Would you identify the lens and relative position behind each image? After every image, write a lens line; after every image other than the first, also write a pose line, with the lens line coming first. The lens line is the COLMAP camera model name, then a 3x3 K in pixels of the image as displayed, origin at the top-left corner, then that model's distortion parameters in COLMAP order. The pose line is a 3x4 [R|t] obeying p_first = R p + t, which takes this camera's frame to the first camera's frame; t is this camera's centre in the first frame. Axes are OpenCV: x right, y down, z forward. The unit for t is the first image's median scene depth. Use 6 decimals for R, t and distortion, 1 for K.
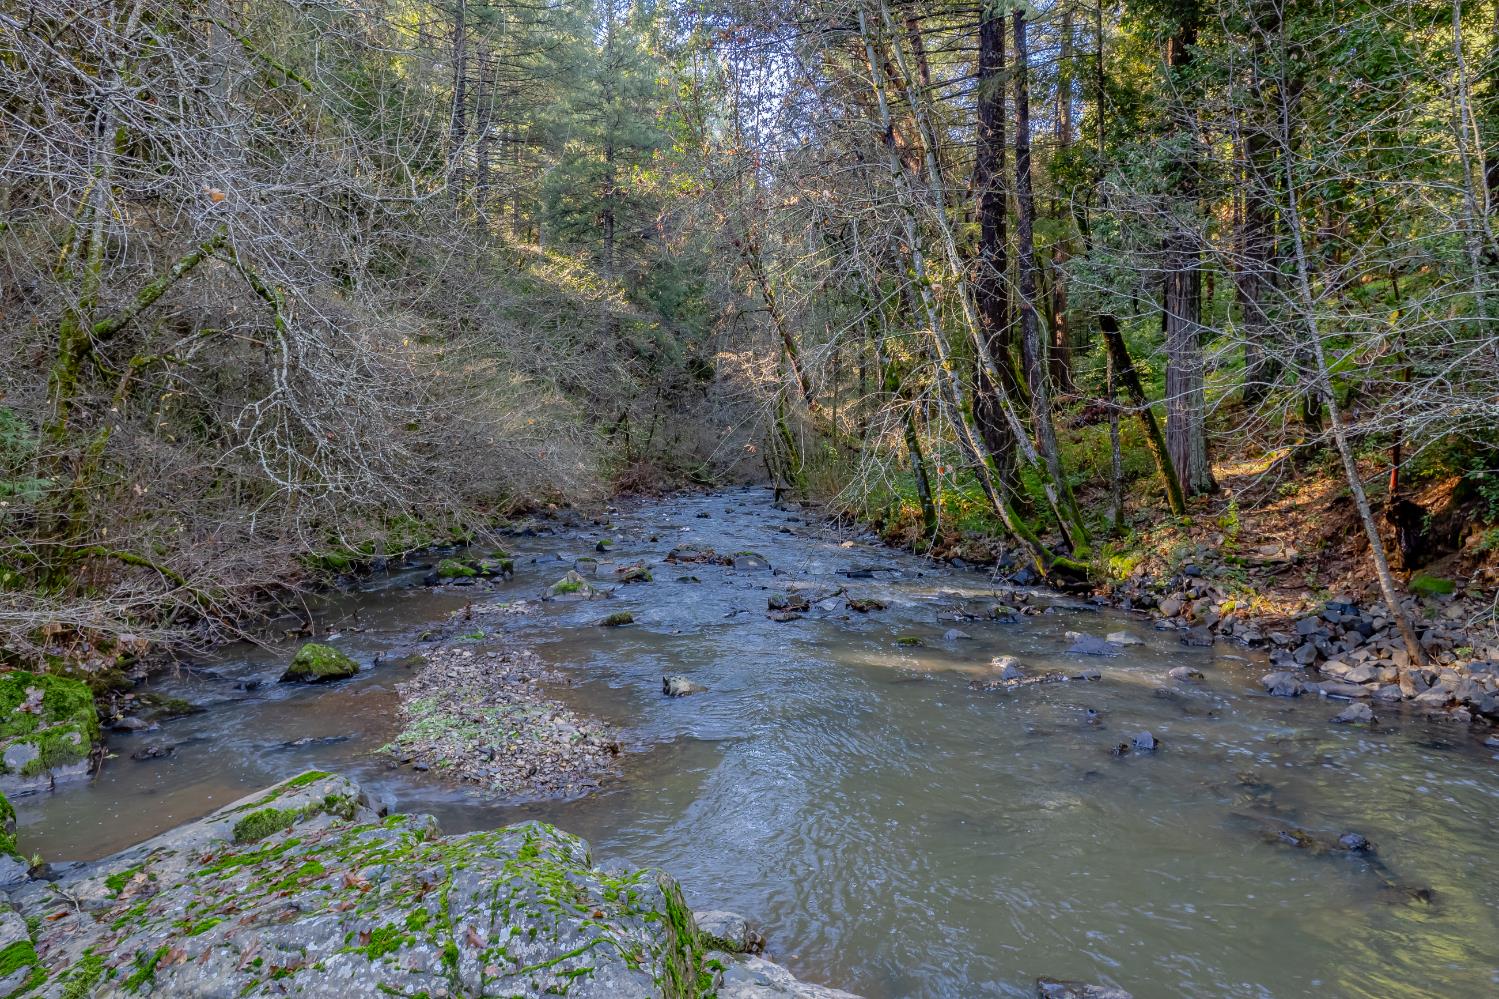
lens RADIAL K [[984.8, 0, 738.3], [0, 984.8, 495.4], [0, 0, 1]] dist [-0.023845, 0.010568]
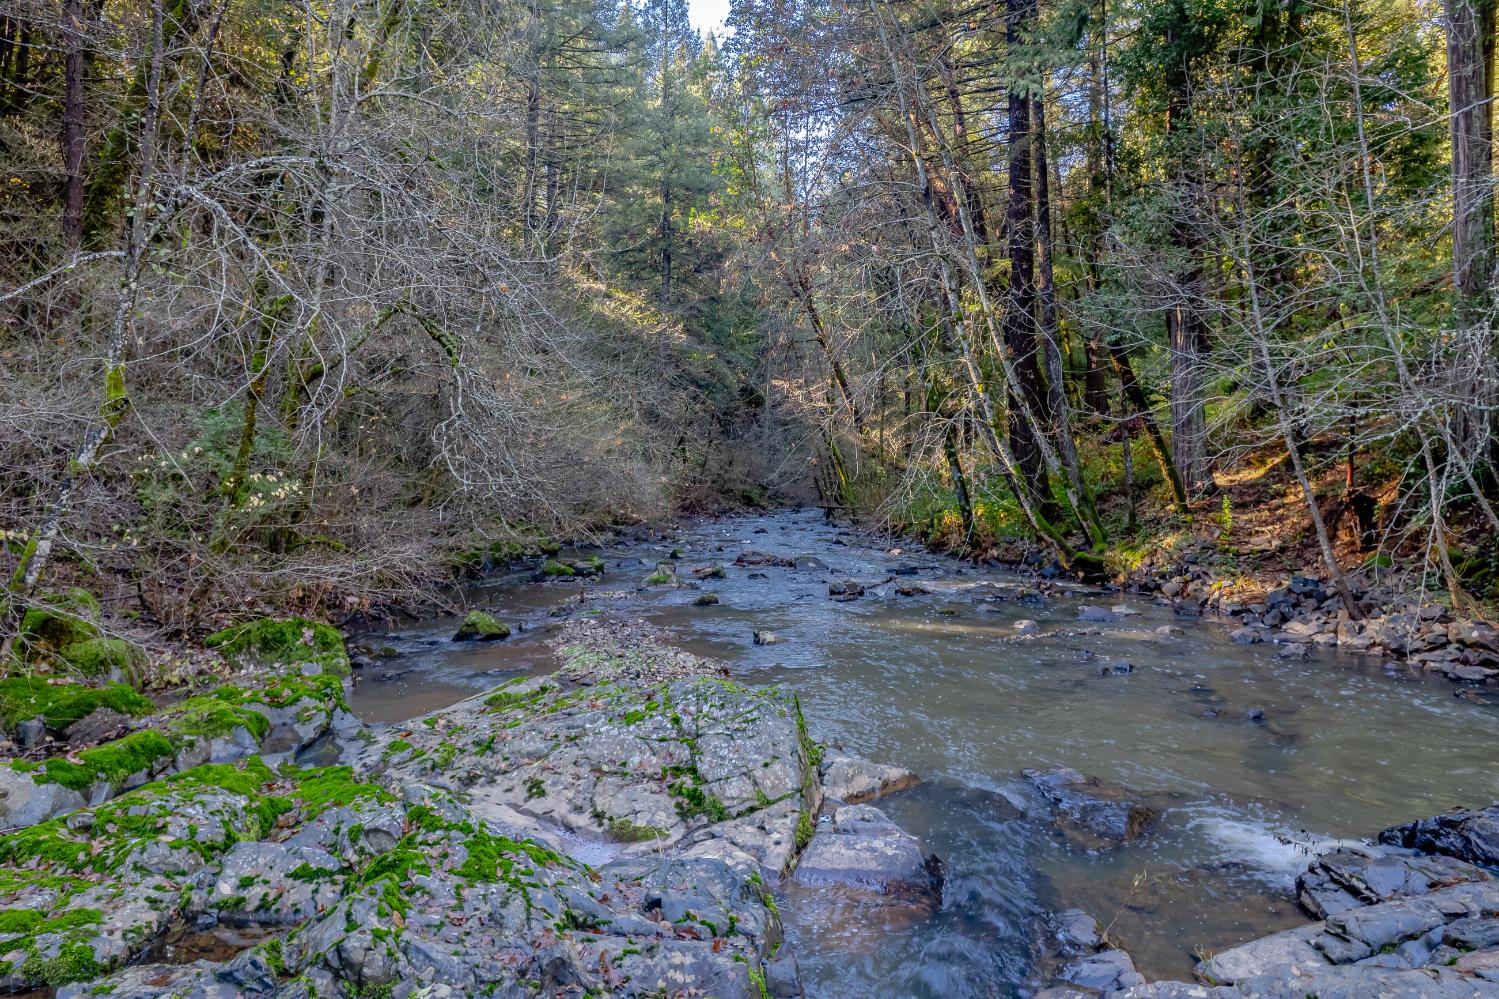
lens RADIAL K [[984.8, 0, 744.9], [0, 984.8, 499.4], [0, 0, 1]] dist [-0.023845, 0.010568]
pose [[0.999153, -0.010135, -0.039889, -0.020247], [0.009172, 0.999664, -0.024246, 0.024932], [0.040122, 0.023860, 0.998910, -0.170753]]
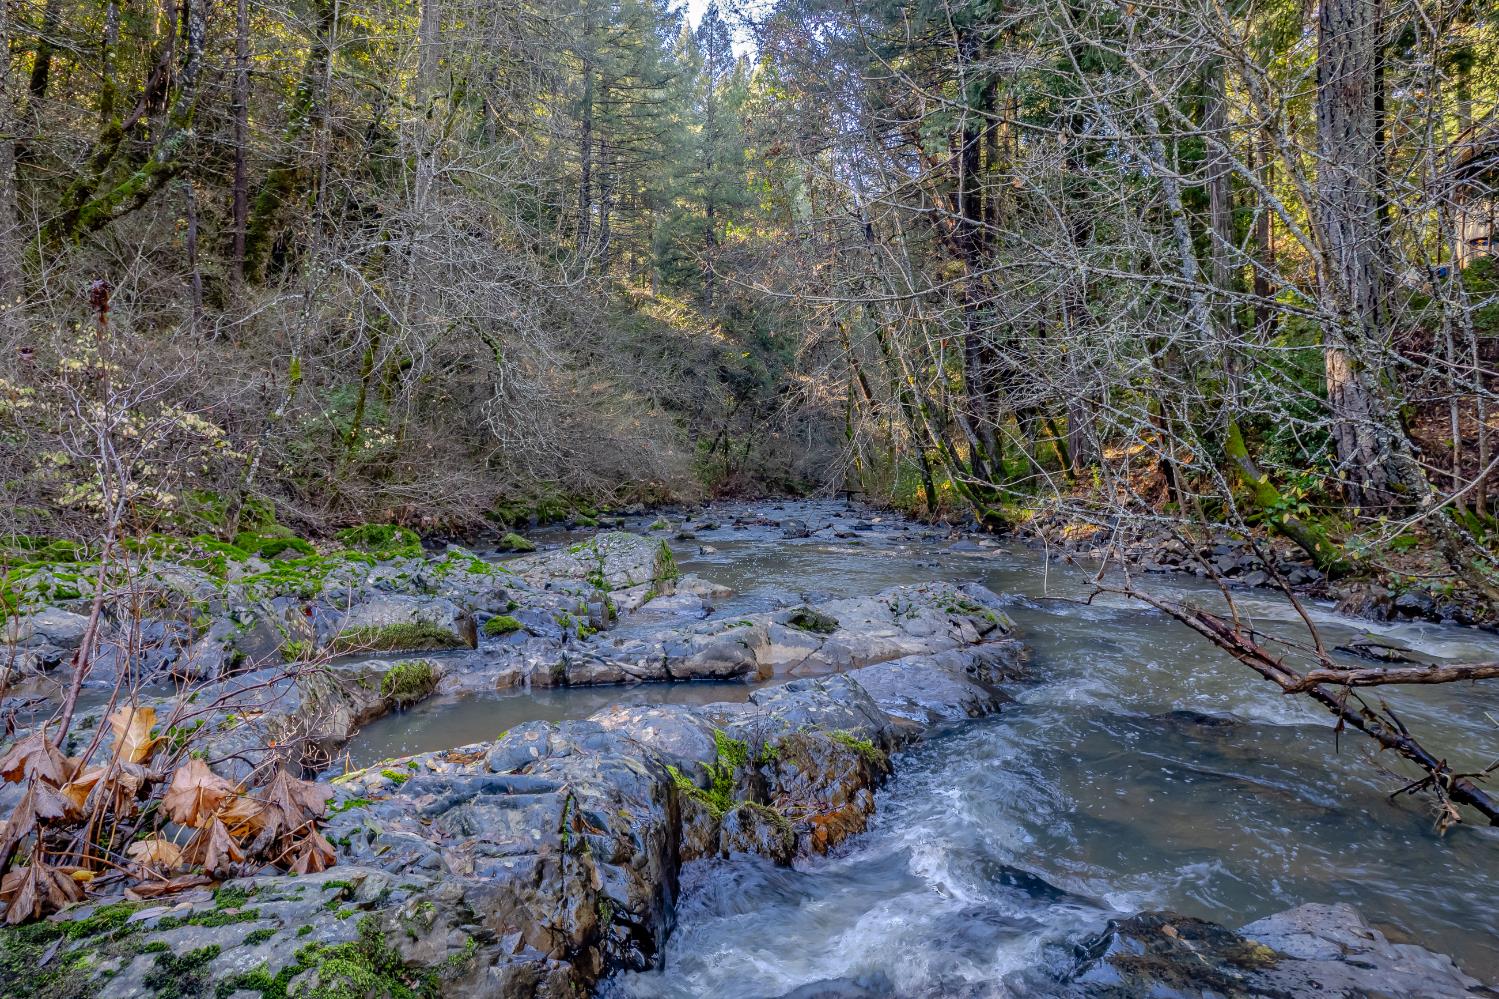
lens RADIAL K [[984.8, 0, 750.2], [0, 984.8, 495.4], [0, 0, 1]] dist [-0.023845, 0.010568]
pose [[0.994501, -0.000060, -0.104724, 0.123824], [-0.002780, 0.999632, -0.026972, 0.081088], [0.104687, 0.027115, 0.994136, -0.486776]]
